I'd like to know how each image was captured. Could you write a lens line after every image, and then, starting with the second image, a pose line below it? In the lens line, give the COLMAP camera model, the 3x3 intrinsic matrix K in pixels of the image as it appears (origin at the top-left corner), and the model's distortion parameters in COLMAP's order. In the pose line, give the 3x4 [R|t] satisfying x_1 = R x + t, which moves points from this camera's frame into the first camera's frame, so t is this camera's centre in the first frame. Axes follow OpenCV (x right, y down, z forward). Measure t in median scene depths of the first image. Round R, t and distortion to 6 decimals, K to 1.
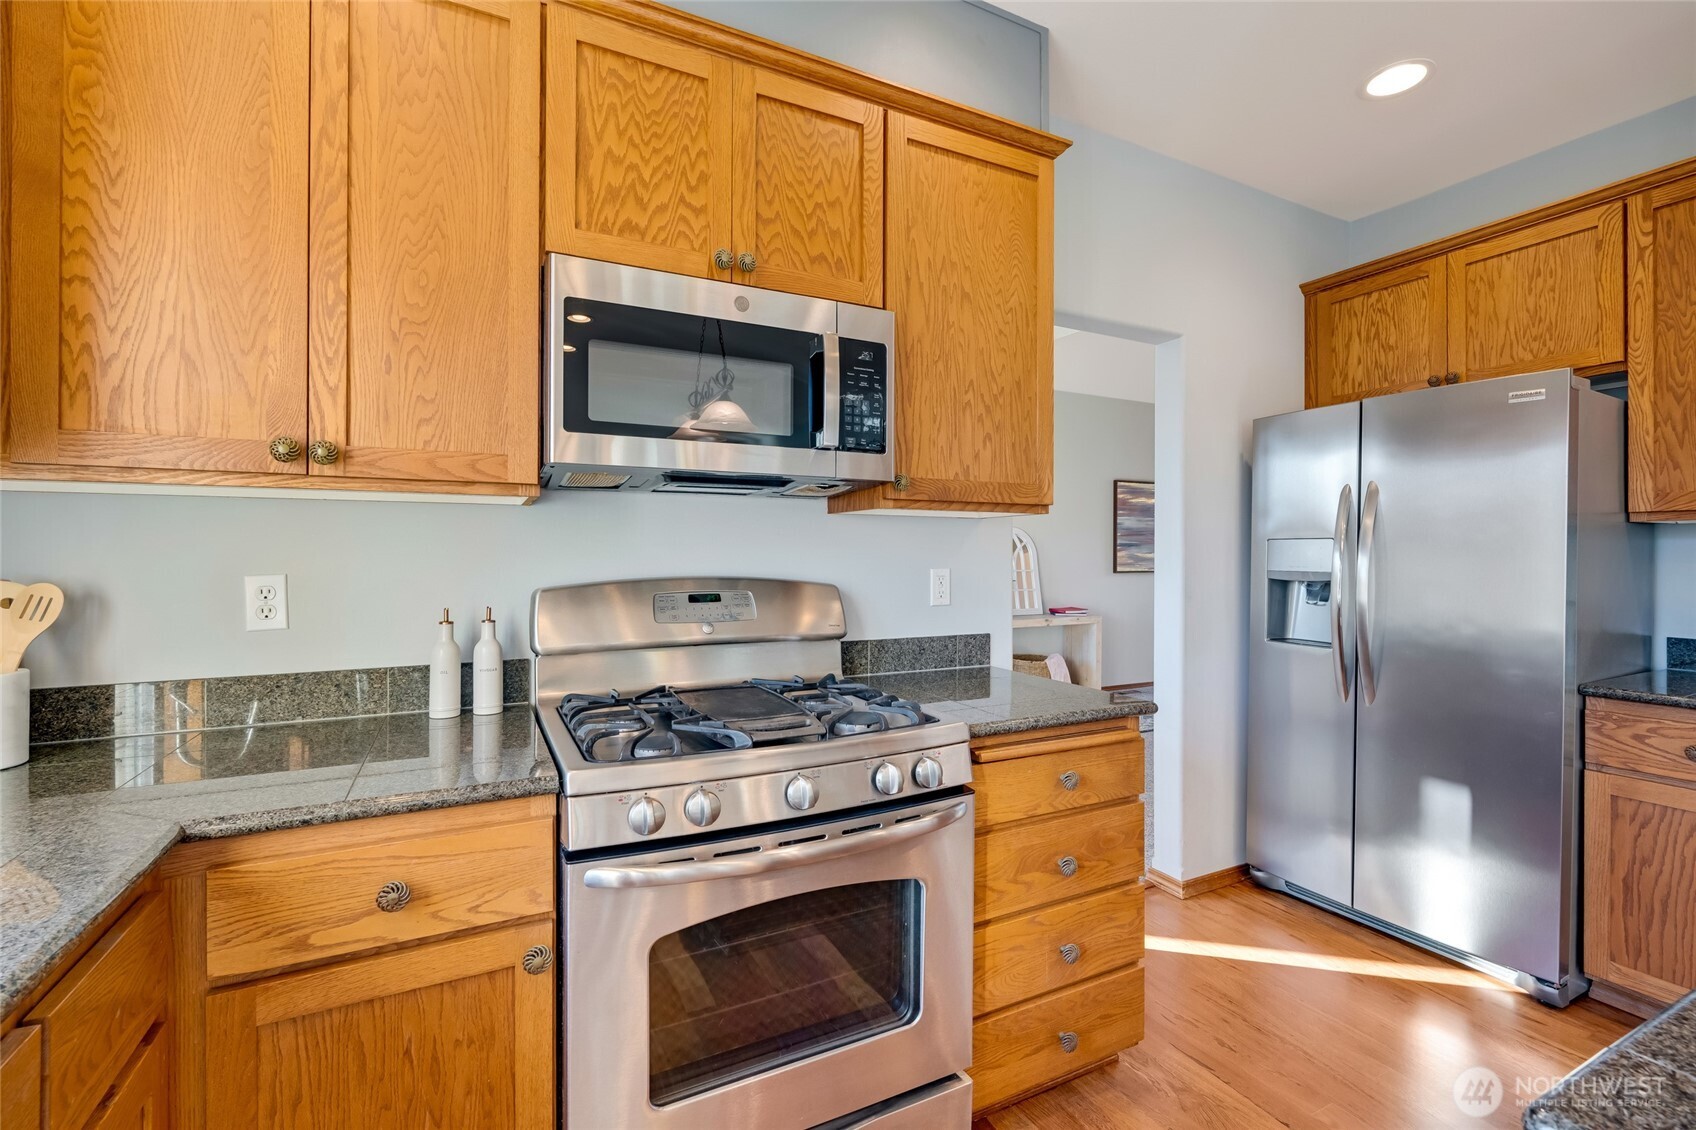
lens RADIAL K [[761.2, 0, 867.4], [0, 761.2, 553.6], [0, 0, 1]] dist [-0.004629, -0.000533]
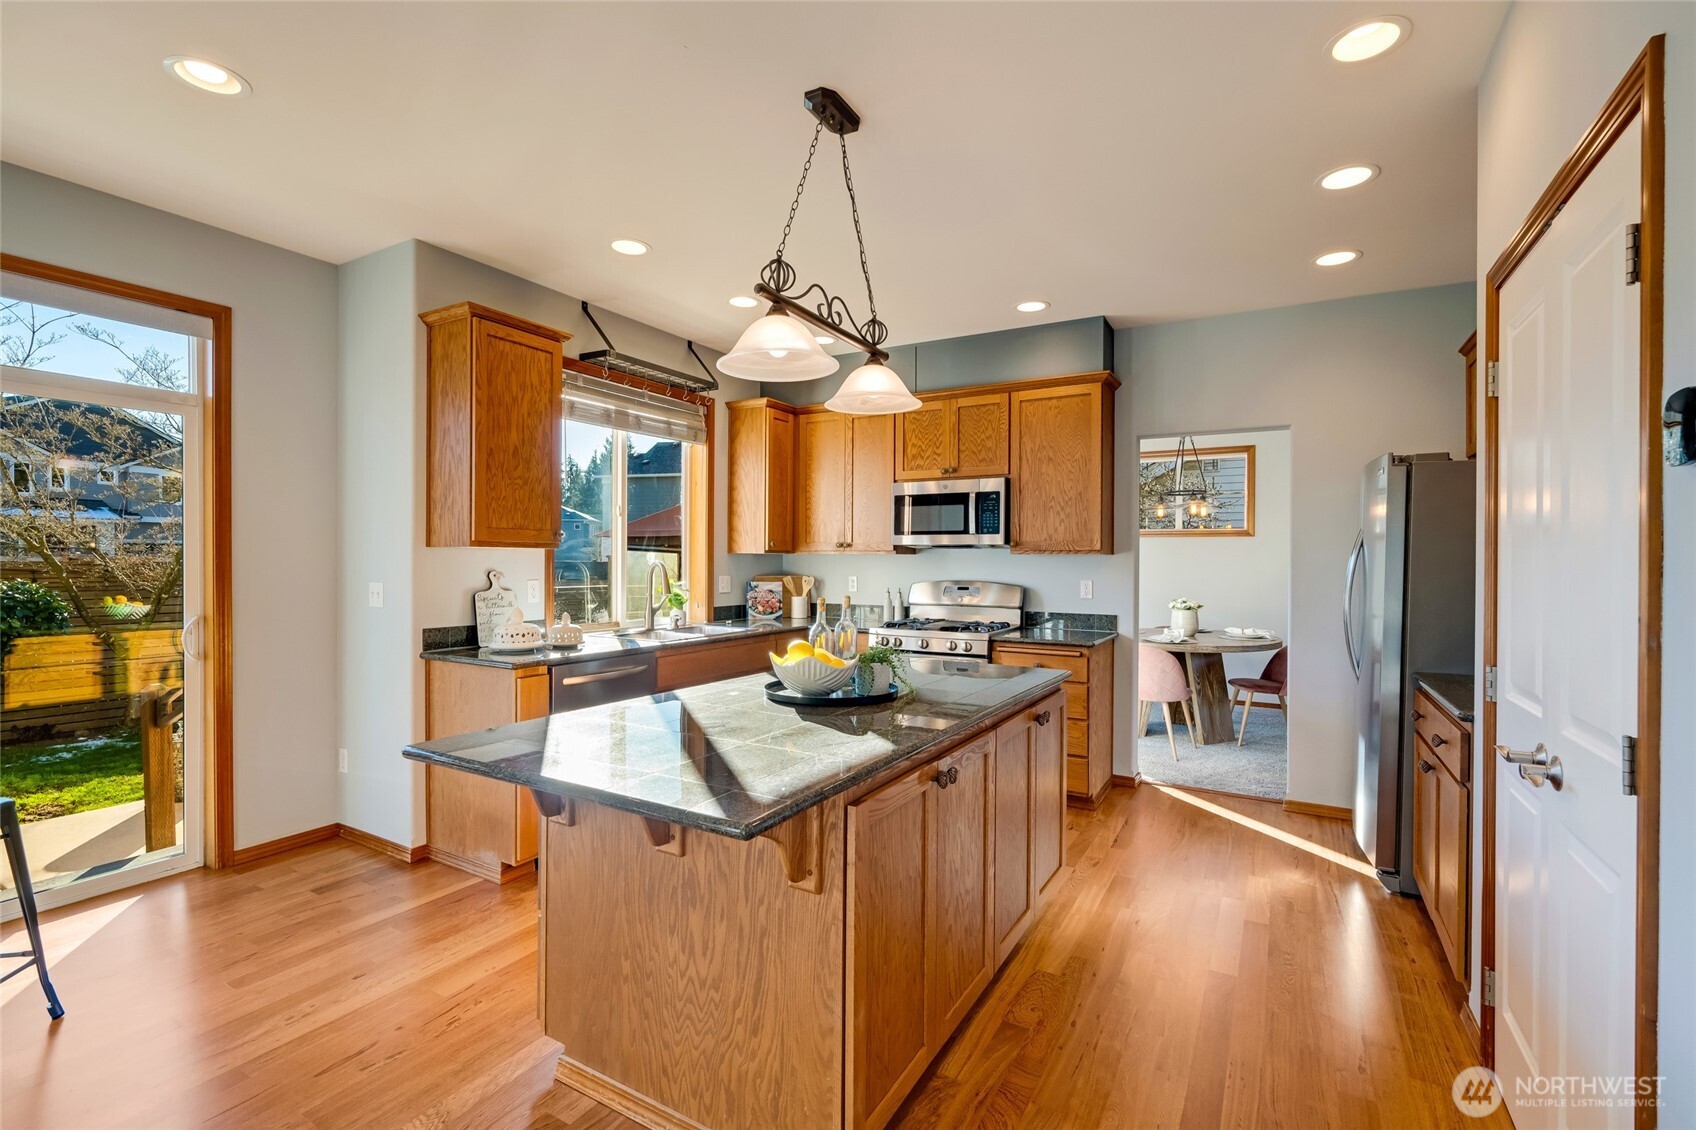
lens RADIAL K [[753.8, 0, 852.1], [0, 753.8, 562.7], [0, 0, 1]] dist [-0.002113, 0.000293]
pose [[0.537798, 0.003899, -0.843064, 2.019224], [-0.004530, 0.999988, 0.001735, -0.037949], [0.843061, 0.002886, 0.537810, -0.834267]]
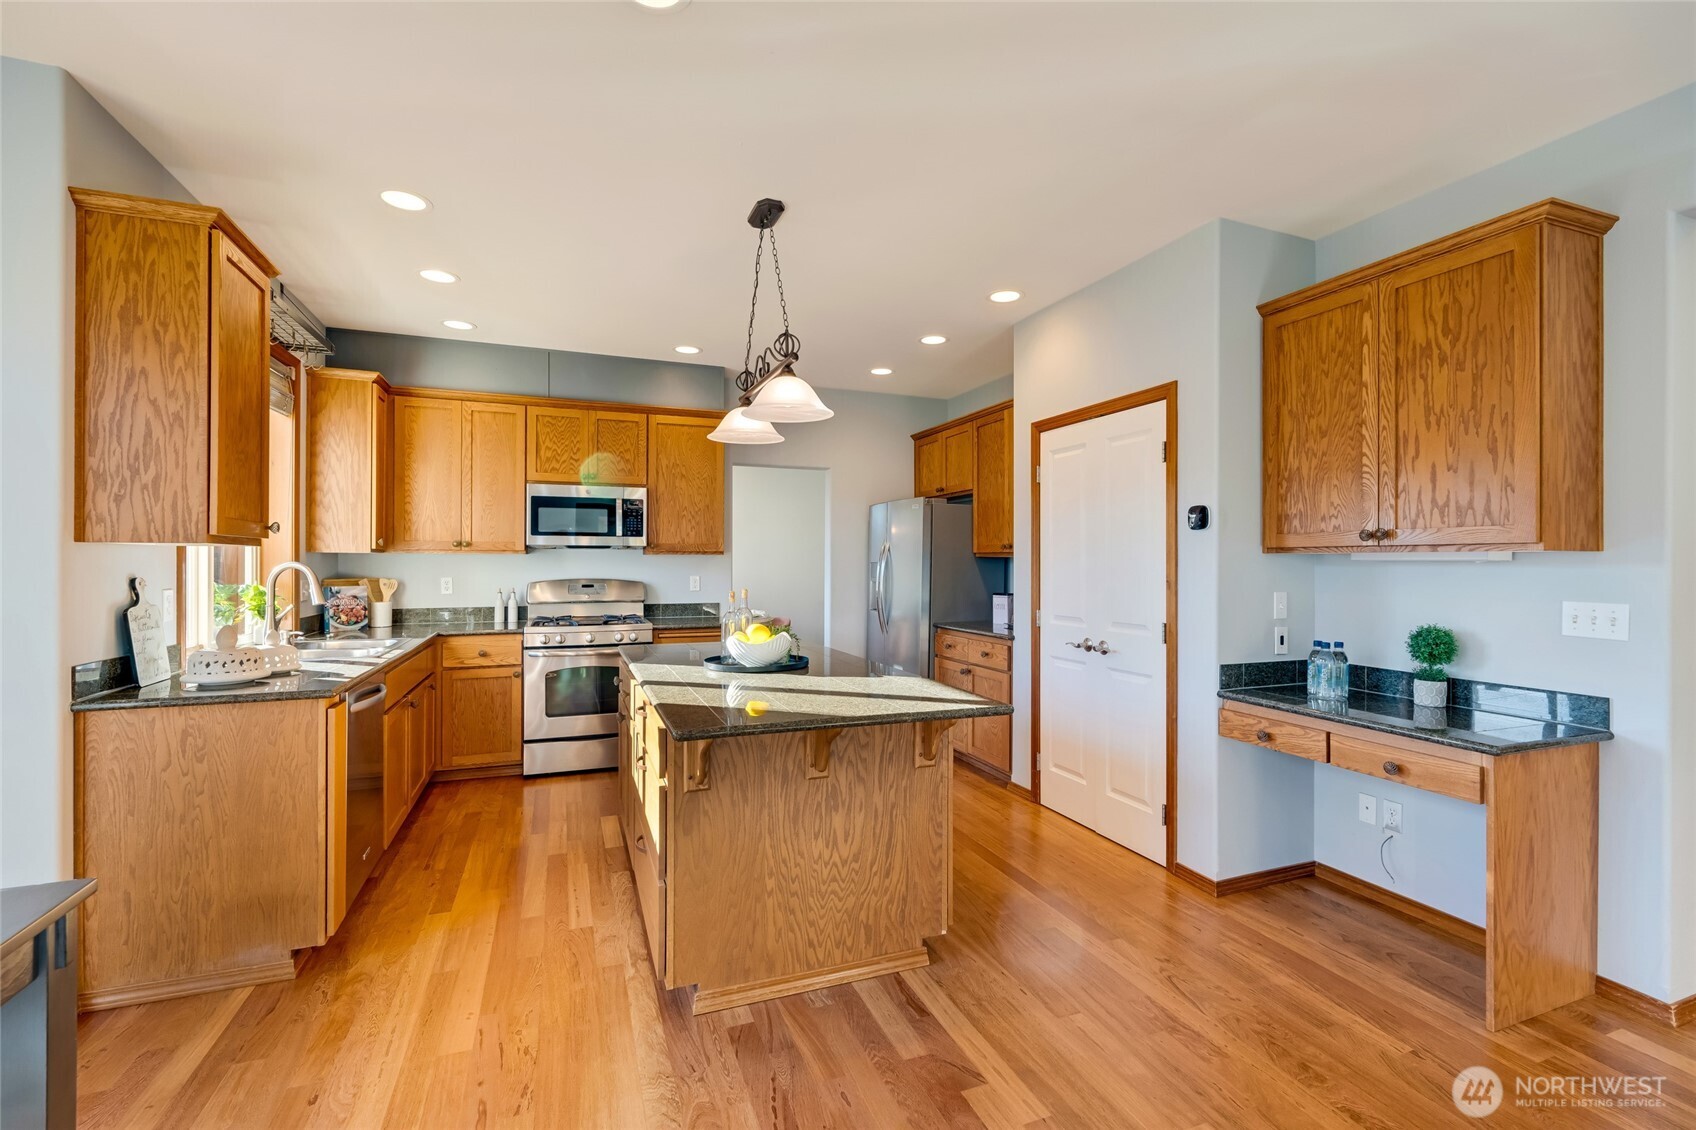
lens RADIAL K [[738.7, 0, 858.7], [0, 738.7, 561.2], [0, 0, 1]] dist [-0.002633, -0.000282]
pose [[0.994827, 0.000017, -0.101588, 1.213293], [-0.000118, 0.999999, -0.000997, -0.036132], [0.101588, 0.001004, 0.994826, -1.858728]]
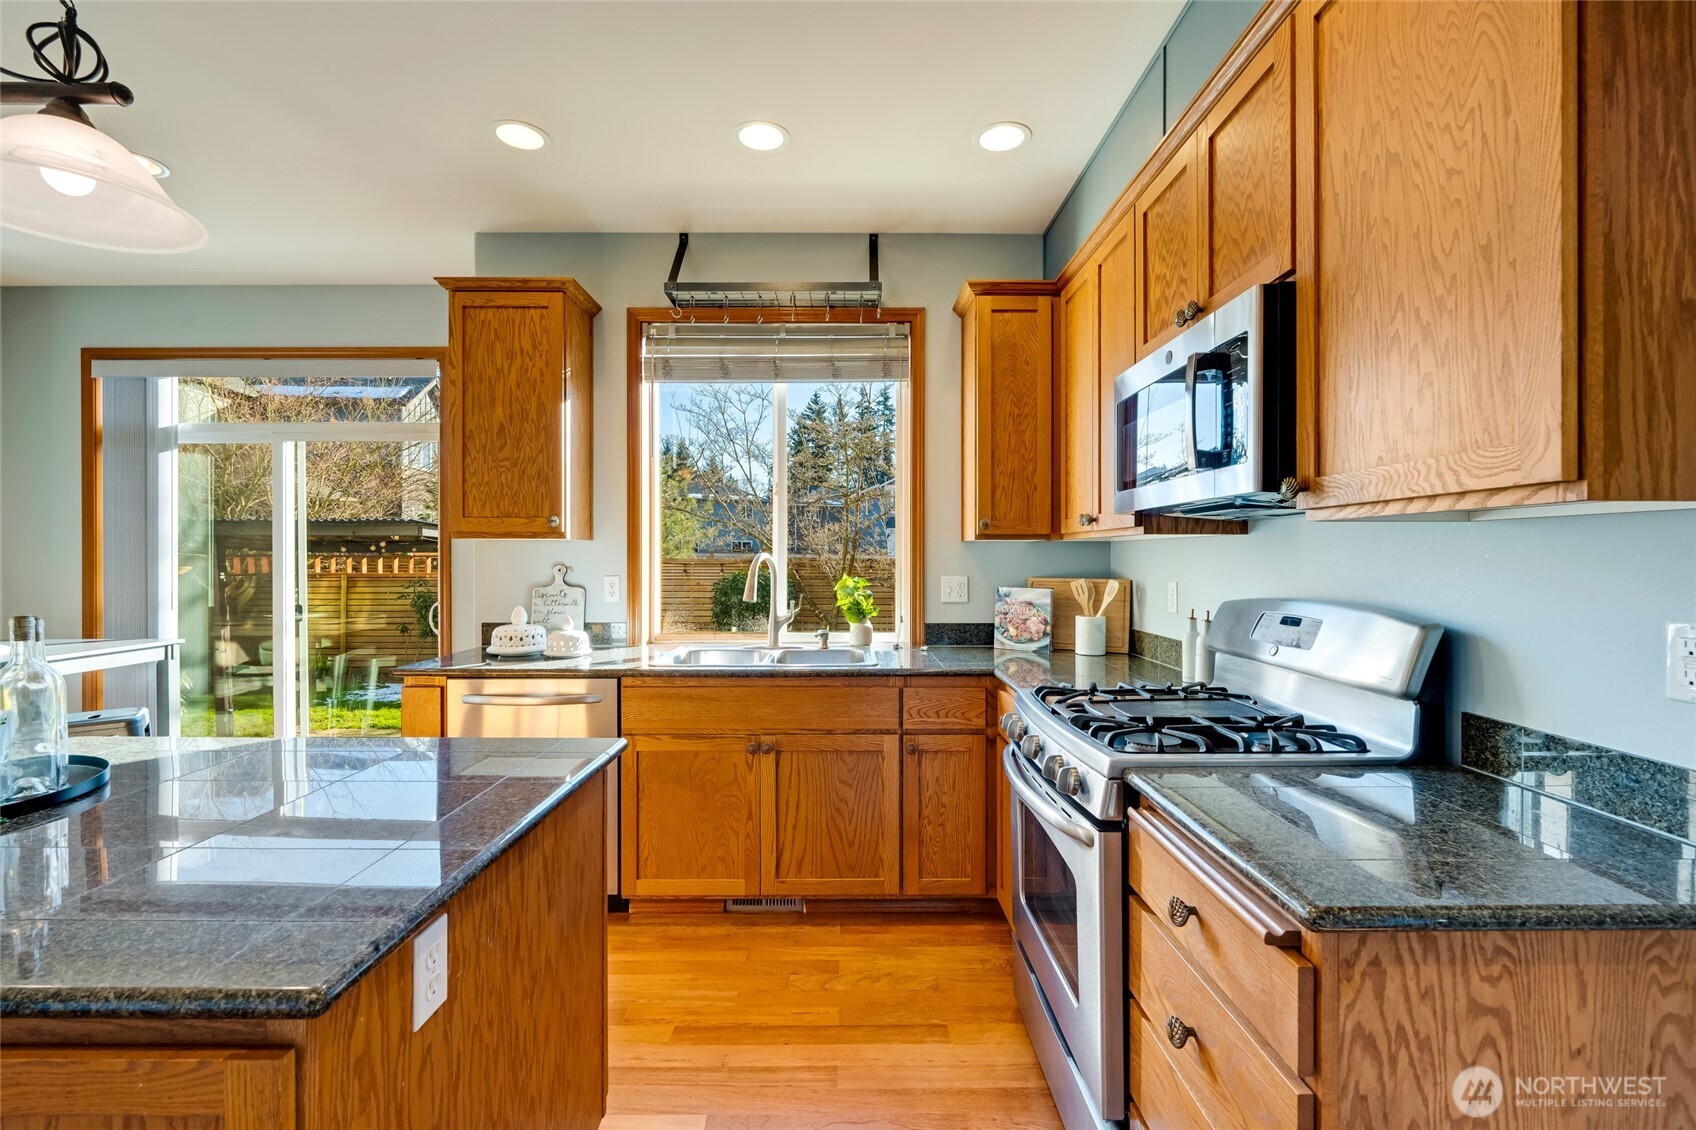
lens RADIAL K [[748.3, 0, 848.0], [0, 748.3, 565.0], [0, 0, 1]] dist [-0.002233, -0.000389]
pose [[-0.465183, 0.008355, -0.885175, 1.018950], [-0.001473, 0.999947, 0.010213, -0.026168], [0.885213, 0.006054, -0.465146, 1.060170]]
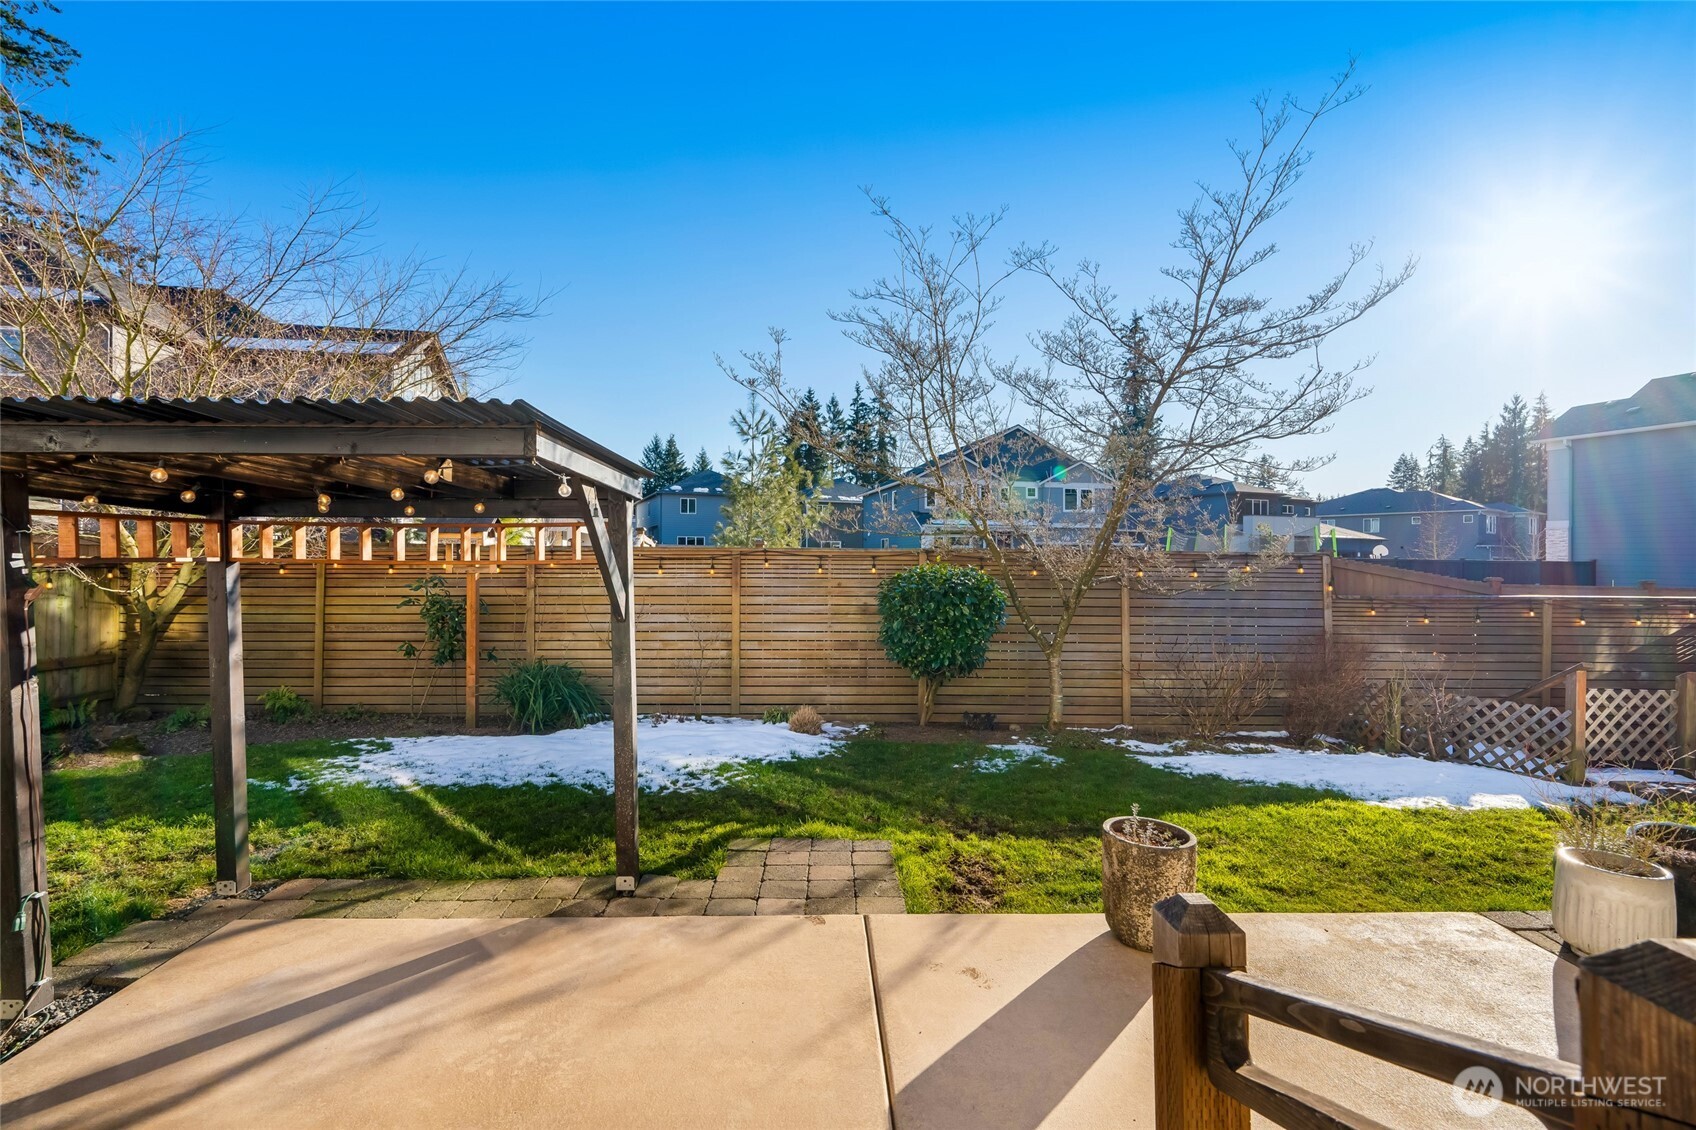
lens RADIAL K [[743.3, 0, 842.1], [0, 743.3, 562.4], [0, 0, 1]] dist [-0.001363, 0.000060]
pose [[-0.445581, 0.001279, -0.895241, -0.260161], [-0.006319, 0.999970, 0.004573, 0.059947], [0.895219, 0.007695, -0.445559, -1.350668]]
